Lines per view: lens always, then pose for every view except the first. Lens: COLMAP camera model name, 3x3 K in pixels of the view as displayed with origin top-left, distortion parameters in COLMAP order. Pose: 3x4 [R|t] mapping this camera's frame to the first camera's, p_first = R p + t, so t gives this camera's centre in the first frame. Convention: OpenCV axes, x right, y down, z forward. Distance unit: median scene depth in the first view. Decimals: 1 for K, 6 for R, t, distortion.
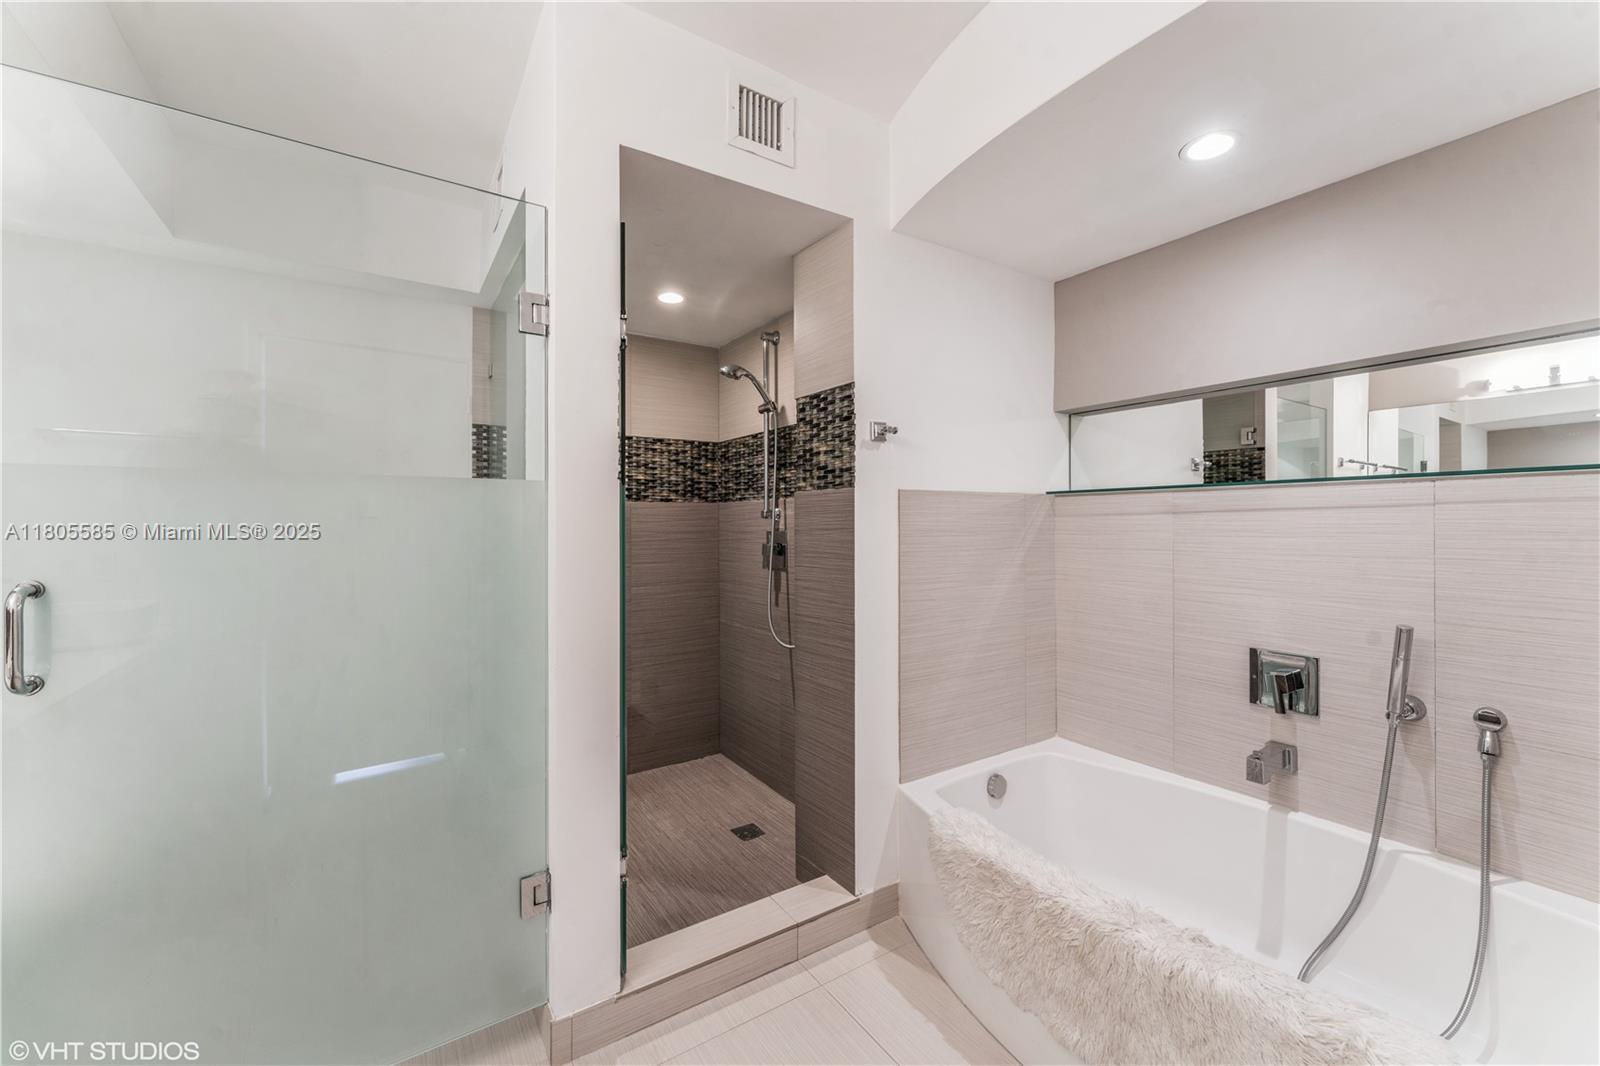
lens RADIAL K [[641.6, 0, 801.7], [0, 641.6, 520.8], [0, 0, 1]] dist [-0.002505, -0.001184]
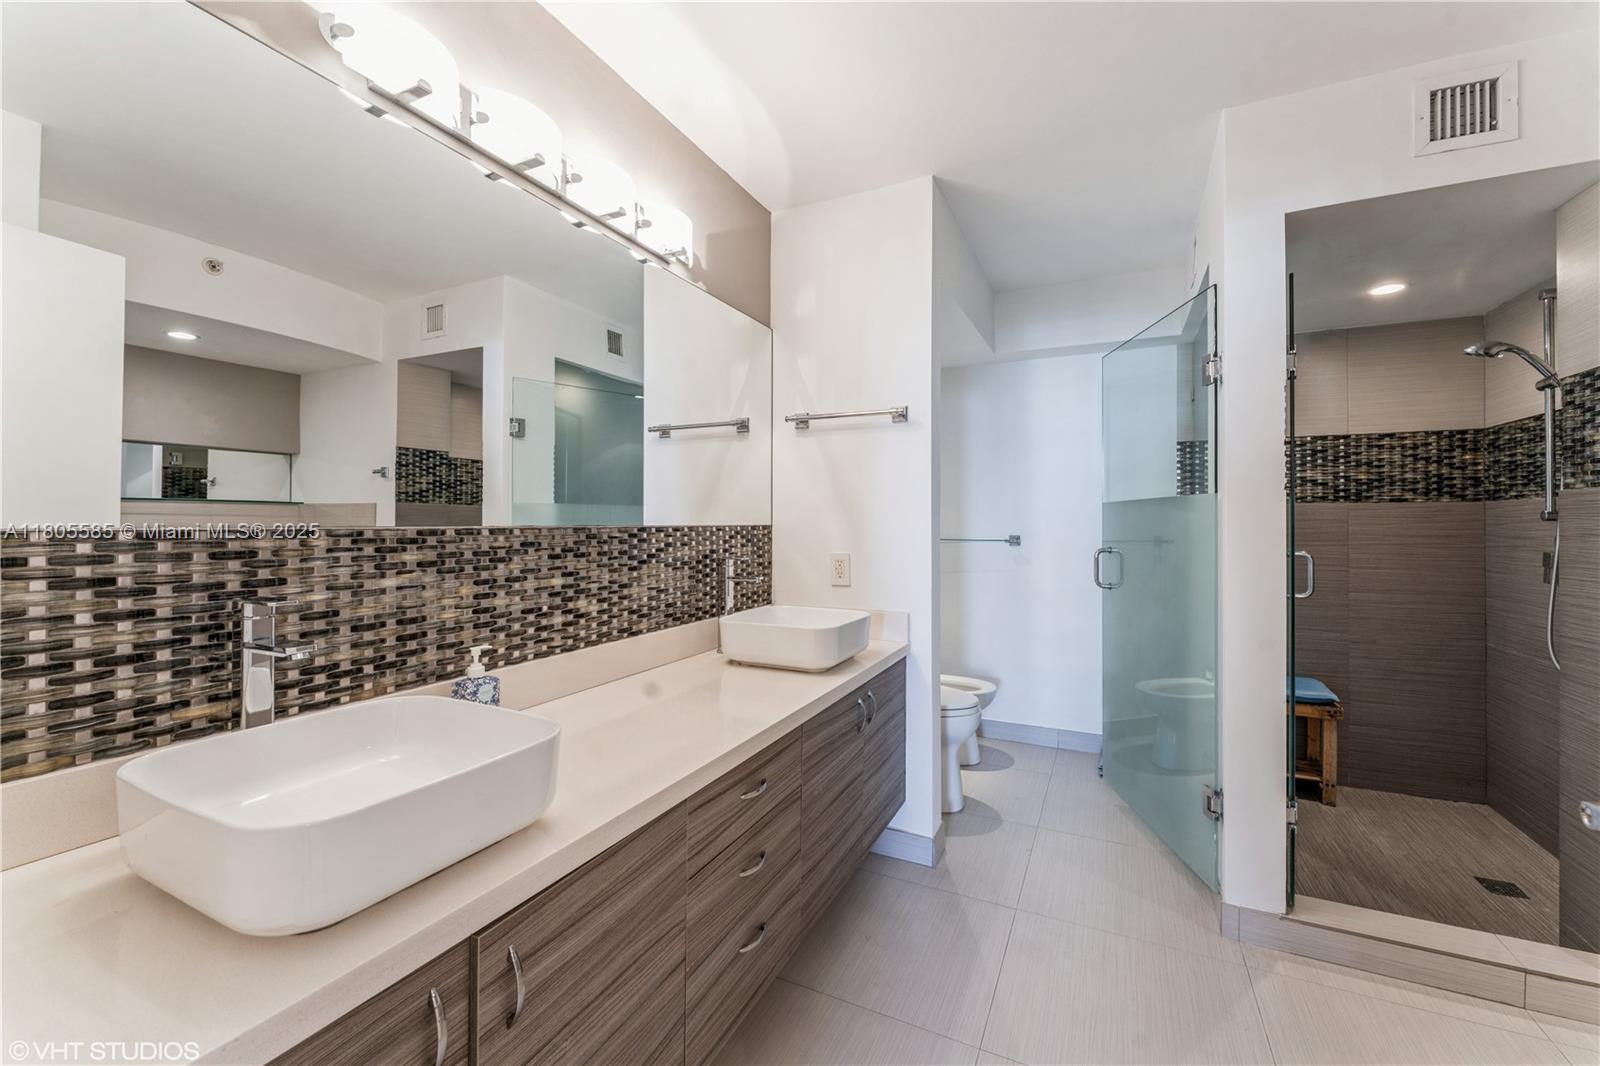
lens RADIAL K [[641.6, 0, 800.2], [0, 641.6, 518.8], [0, 0, 1]] dist [-0.002505, -0.001184]
pose [[0.512429, -0.002289, -0.858727, 0.137681], [-0.000751, 0.999995, -0.003113, -0.002719], [0.858729, 0.002240, 0.512424, -0.196926]]
